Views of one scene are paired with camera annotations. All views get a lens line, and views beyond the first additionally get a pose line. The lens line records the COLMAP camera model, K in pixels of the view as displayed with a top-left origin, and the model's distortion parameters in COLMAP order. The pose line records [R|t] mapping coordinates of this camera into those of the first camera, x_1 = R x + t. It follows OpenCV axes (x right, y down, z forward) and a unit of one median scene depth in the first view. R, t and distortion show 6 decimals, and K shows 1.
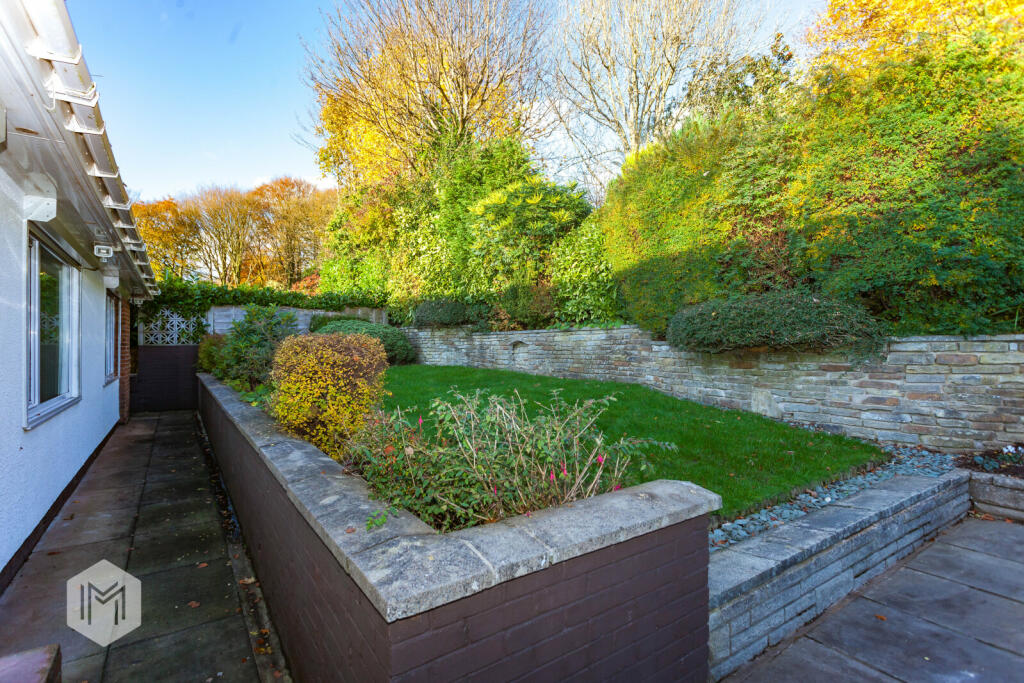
lens RADIAL K [[473.7, 0, 512.0], [0, 473.7, 341.5], [0, 0, 1]] dist [0.002692, 0.000821]
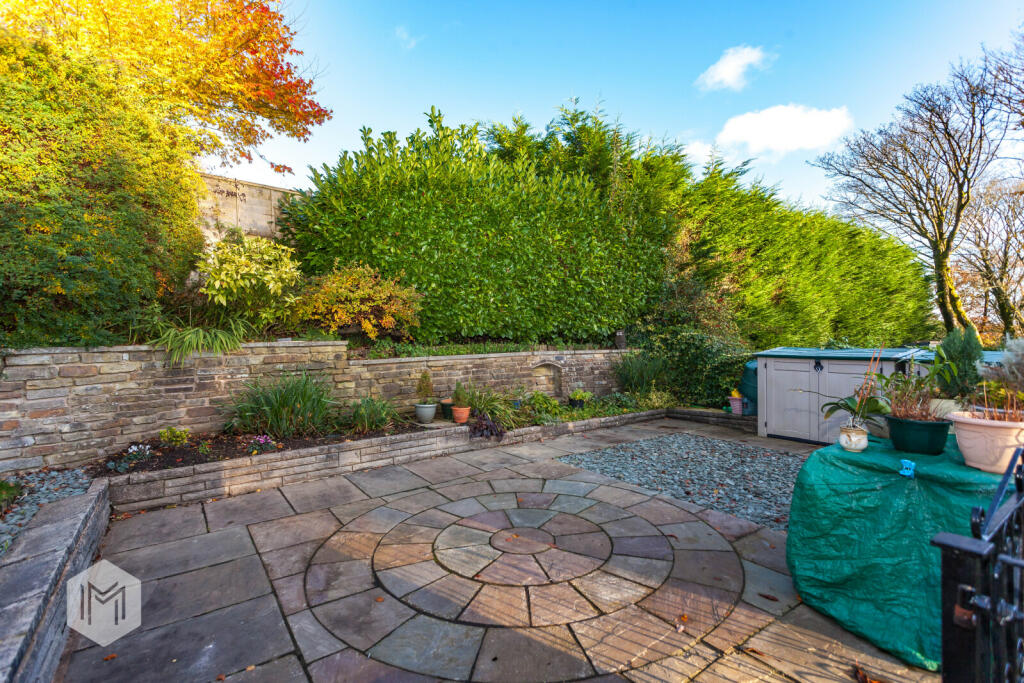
lens RADIAL K [[473.7, 0, 512.0], [0, 473.7, 341.5], [0, 0, 1]] dist [0.002692, 0.000821]
pose [[0.002054, 0.005139, 0.999985, -0.054164], [0.023242, 0.999716, -0.005185, 0.002337], [-0.999728, 0.023252, 0.001934, 0.096679]]
